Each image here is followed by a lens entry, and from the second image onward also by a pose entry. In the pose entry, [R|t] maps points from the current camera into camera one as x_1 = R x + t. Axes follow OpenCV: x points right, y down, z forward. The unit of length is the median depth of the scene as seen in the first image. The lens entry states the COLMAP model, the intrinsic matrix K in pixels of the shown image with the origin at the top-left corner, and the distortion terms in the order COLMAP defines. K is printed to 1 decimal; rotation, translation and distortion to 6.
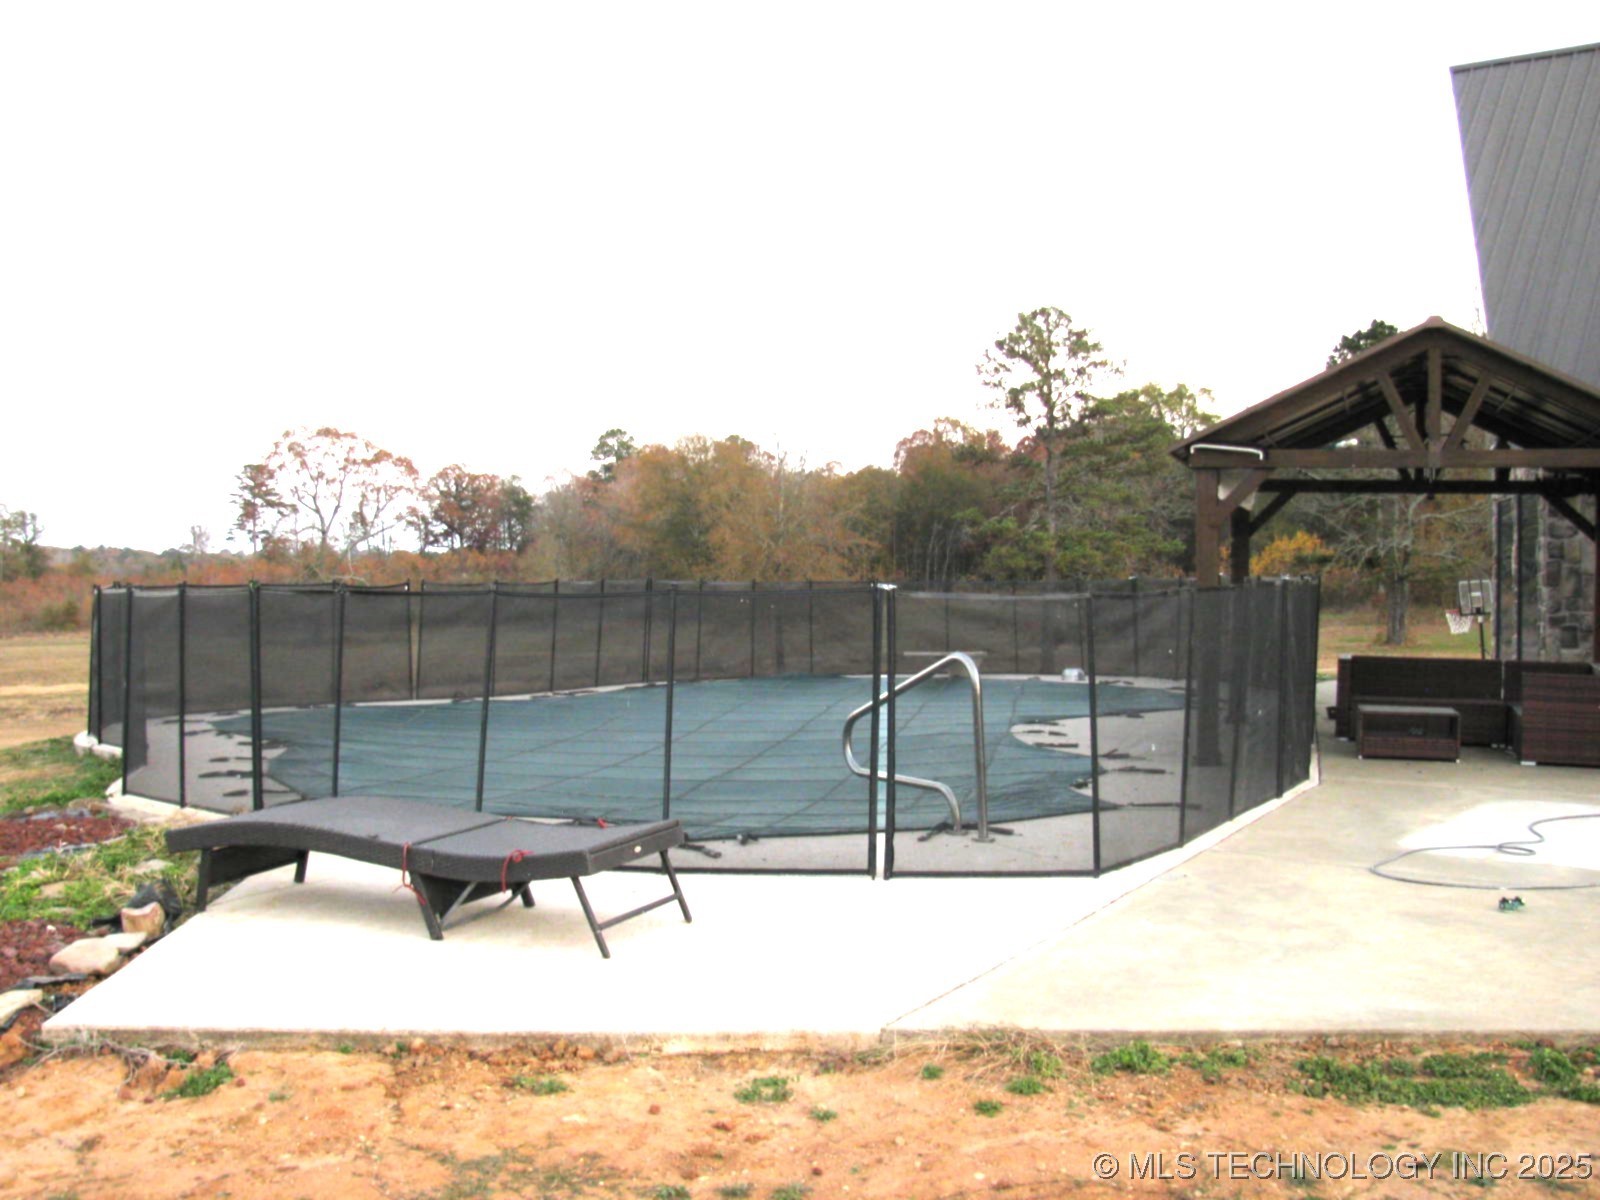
lens RADIAL K [[1833.5, 0, 800.0], [0, 1833.5, 600.0], [0, 0, 1]] dist [-0.222136, 0.302731]
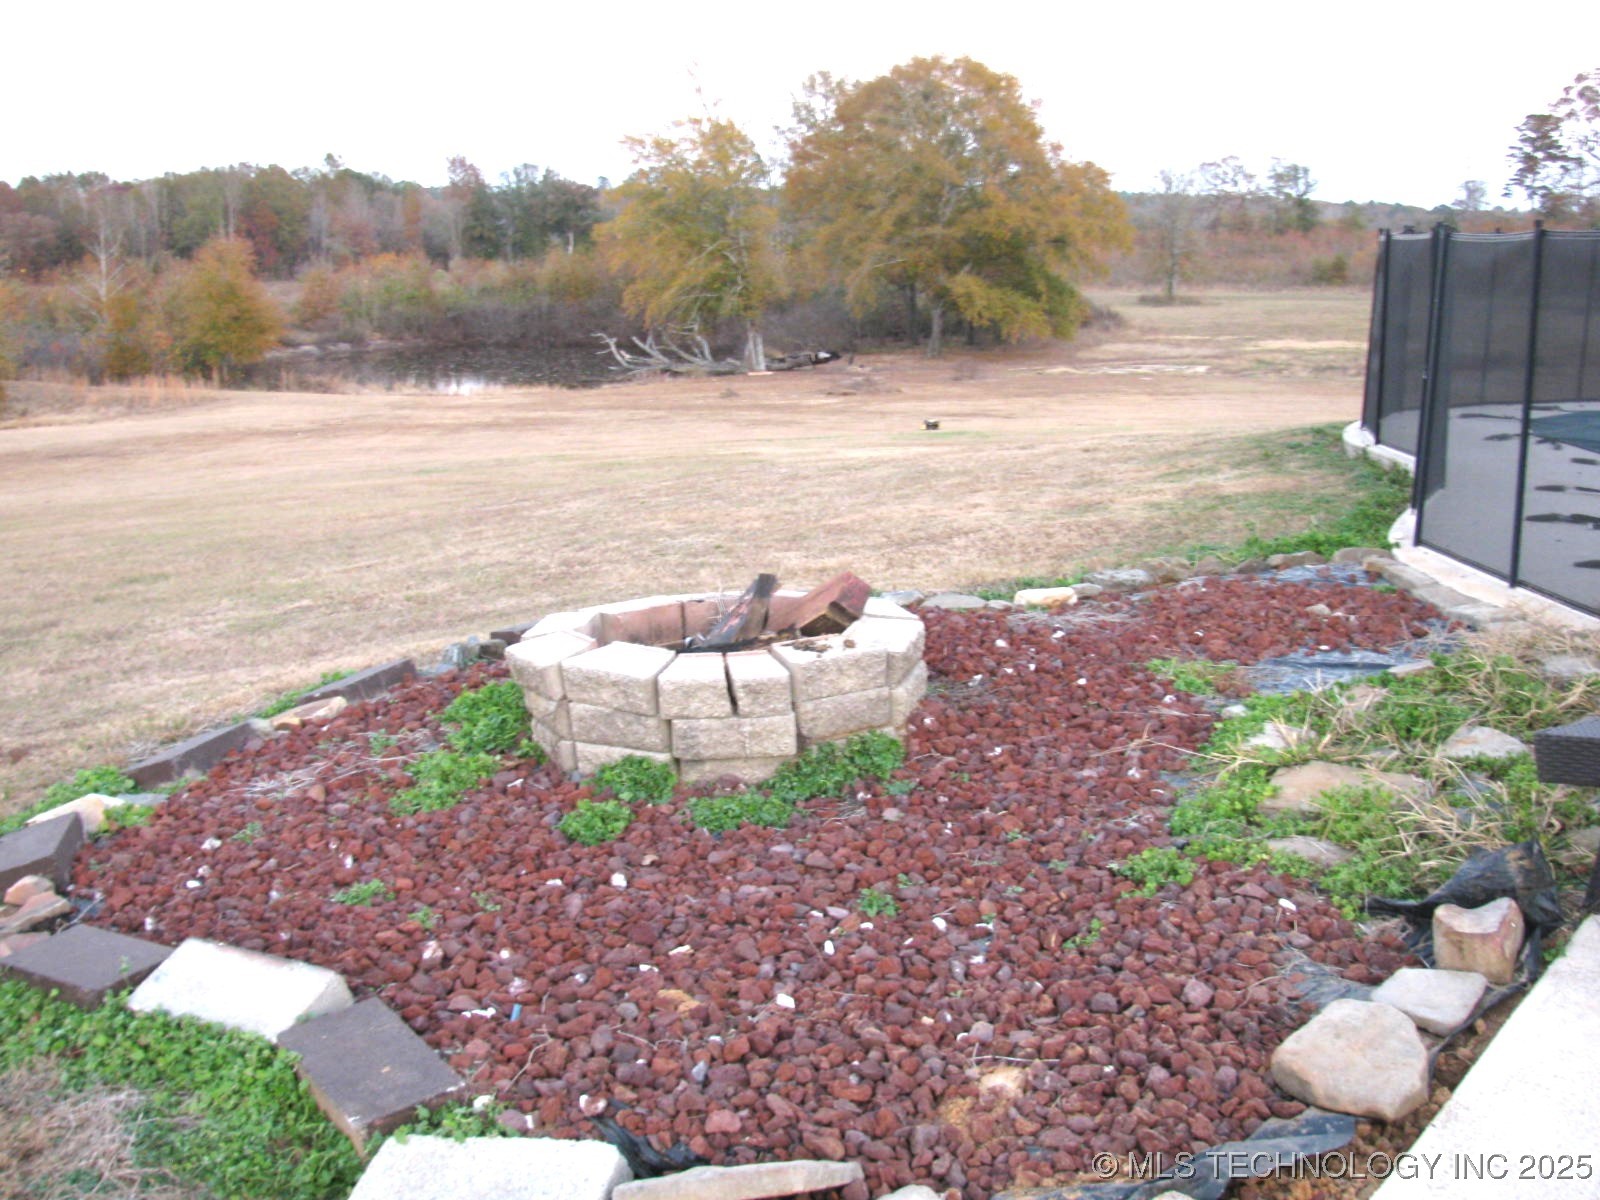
lens RADIAL K [[1833.5, 0, 800.0], [0, 1833.5, 600.0], [0, 0, 1]] dist [-0.222136, 0.302731]
pose [[0.780134, 0.126729, -0.612642, -0.097199], [-0.009008, 0.981442, 0.191546, 0.003024], [0.625547, -0.143913, 0.766798, 0.227364]]
